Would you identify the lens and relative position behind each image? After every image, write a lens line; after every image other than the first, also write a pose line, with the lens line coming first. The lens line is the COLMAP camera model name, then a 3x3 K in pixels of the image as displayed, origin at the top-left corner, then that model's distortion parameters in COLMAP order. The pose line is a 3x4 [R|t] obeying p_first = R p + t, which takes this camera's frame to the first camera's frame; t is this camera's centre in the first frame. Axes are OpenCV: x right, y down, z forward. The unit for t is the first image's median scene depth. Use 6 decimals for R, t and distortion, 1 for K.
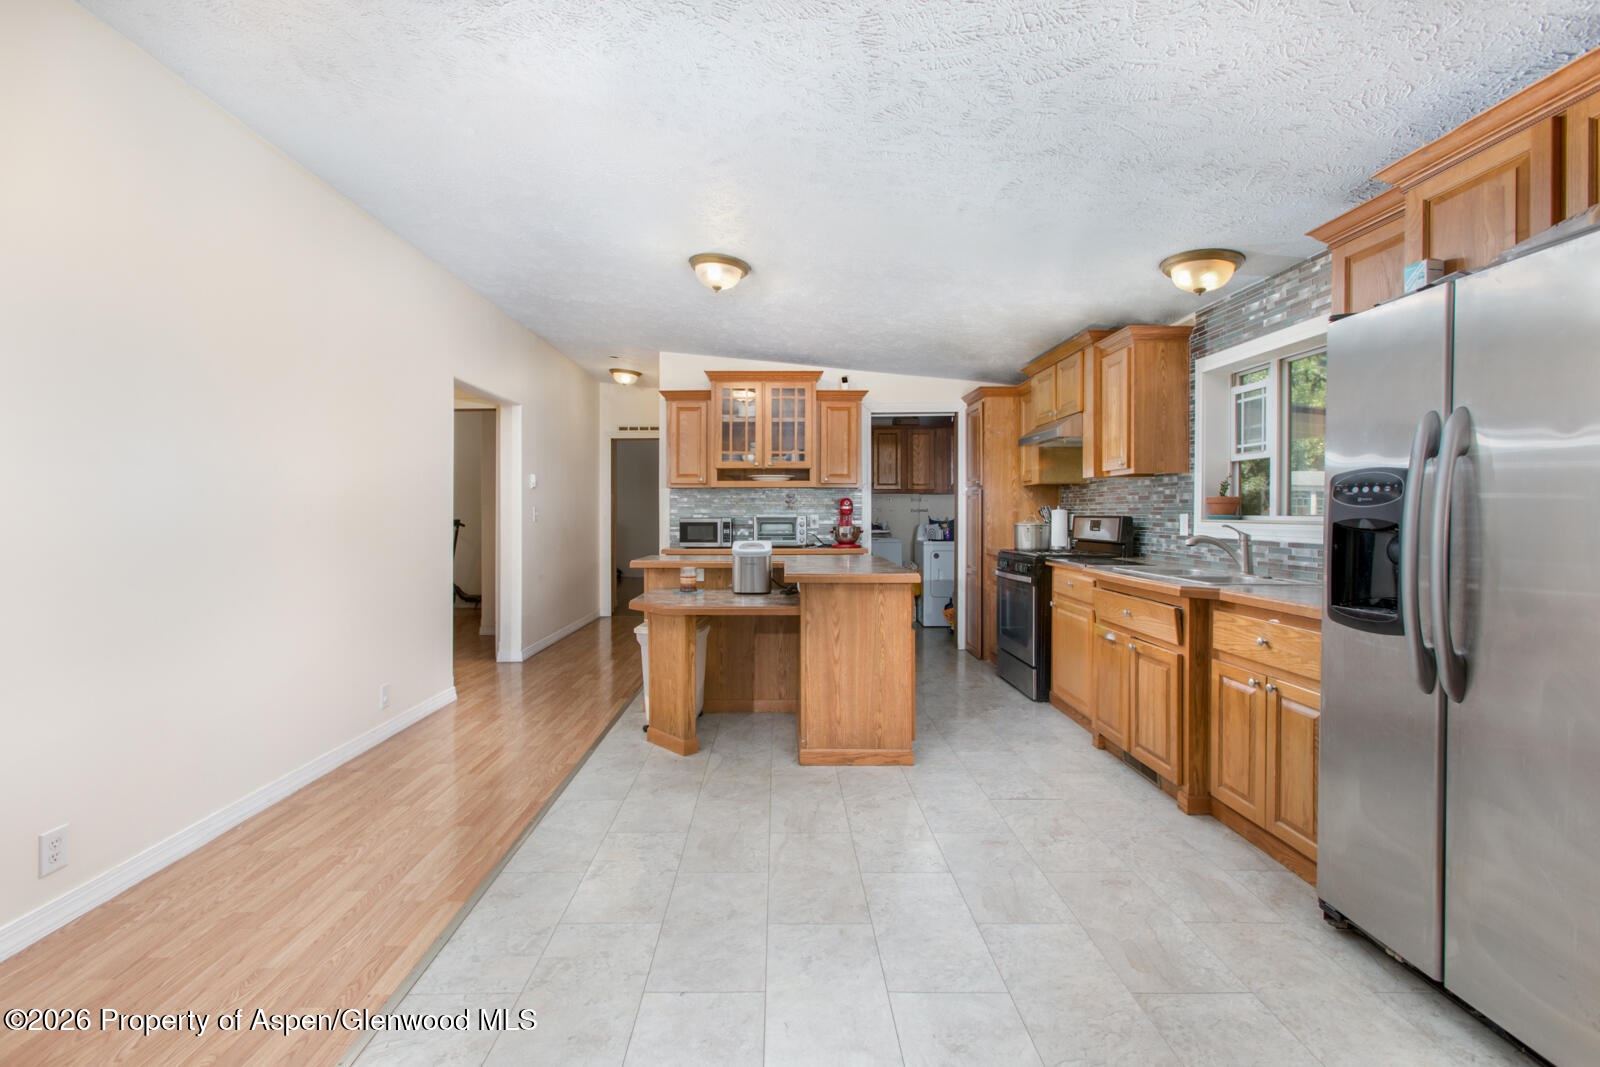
lens RADIAL K [[719.0, 0, 778.4], [0, 719.0, 516.4], [0, 0, 1]] dist [-0.003339, 0.000740]
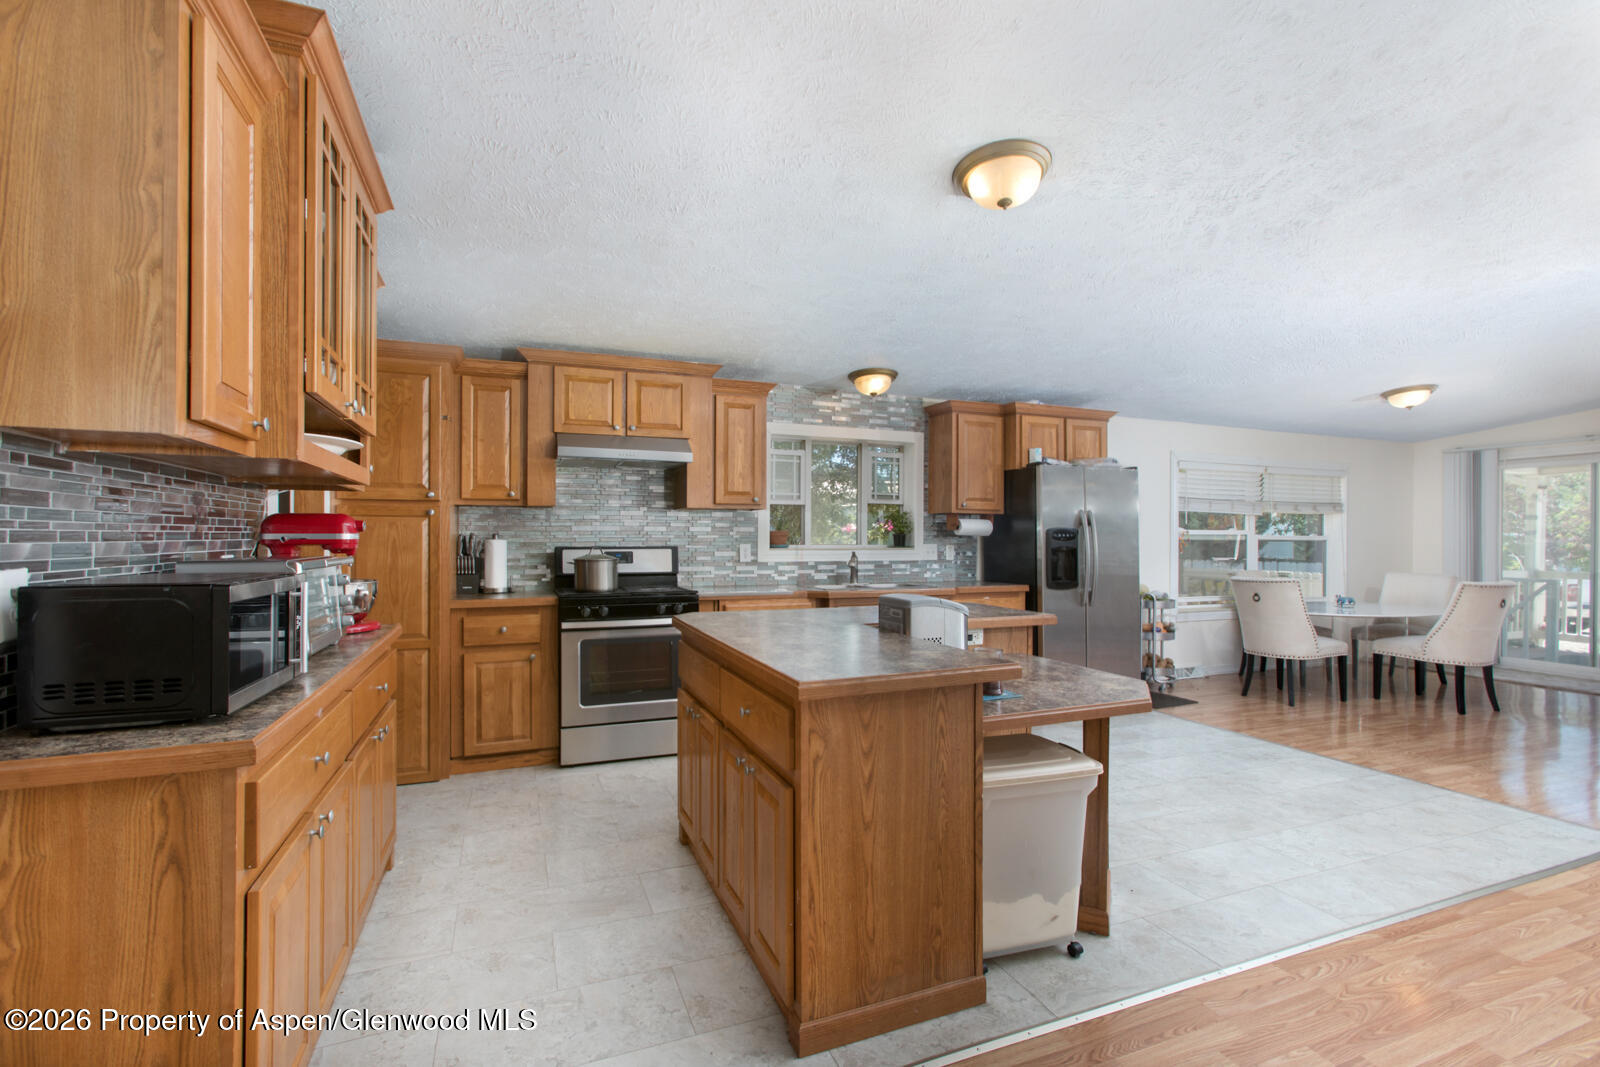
lens RADIAL K [[727.8, 0, 792.4], [0, 727.8, 535.1], [0, 0, 1]] dist [-0.028264, 0.025672]
pose [[-0.370123, -0.001020, 0.928982, -0.653142], [0.001730, 0.999997, 0.001787, -0.022417], [-0.928981, 0.002268, -0.370121, 1.490993]]
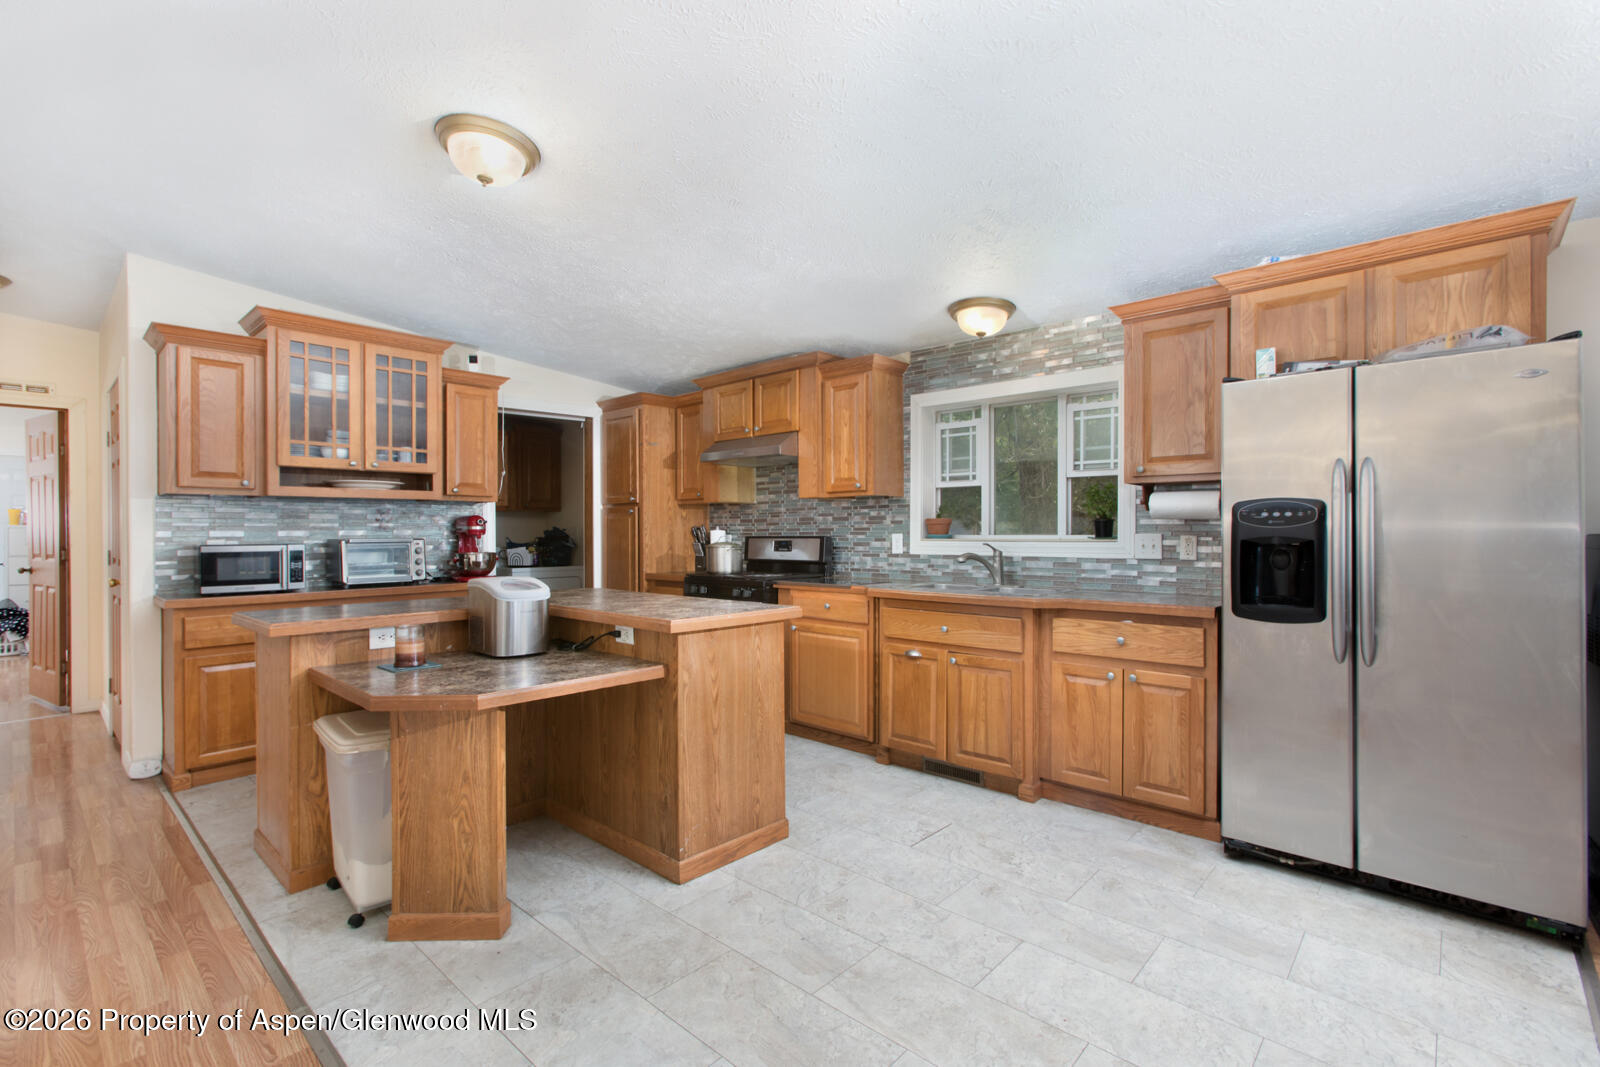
lens RADIAL K [[727.8, 0, 792.4], [0, 727.8, 535.1], [0, 0, 1]] dist [-0.028264, 0.025672]
pose [[0.682659, -0.006340, 0.730710, -0.386470], [0.008541, 0.999963, 0.000698, -0.003777], [-0.730687, 0.005764, 0.682688, 0.386124]]
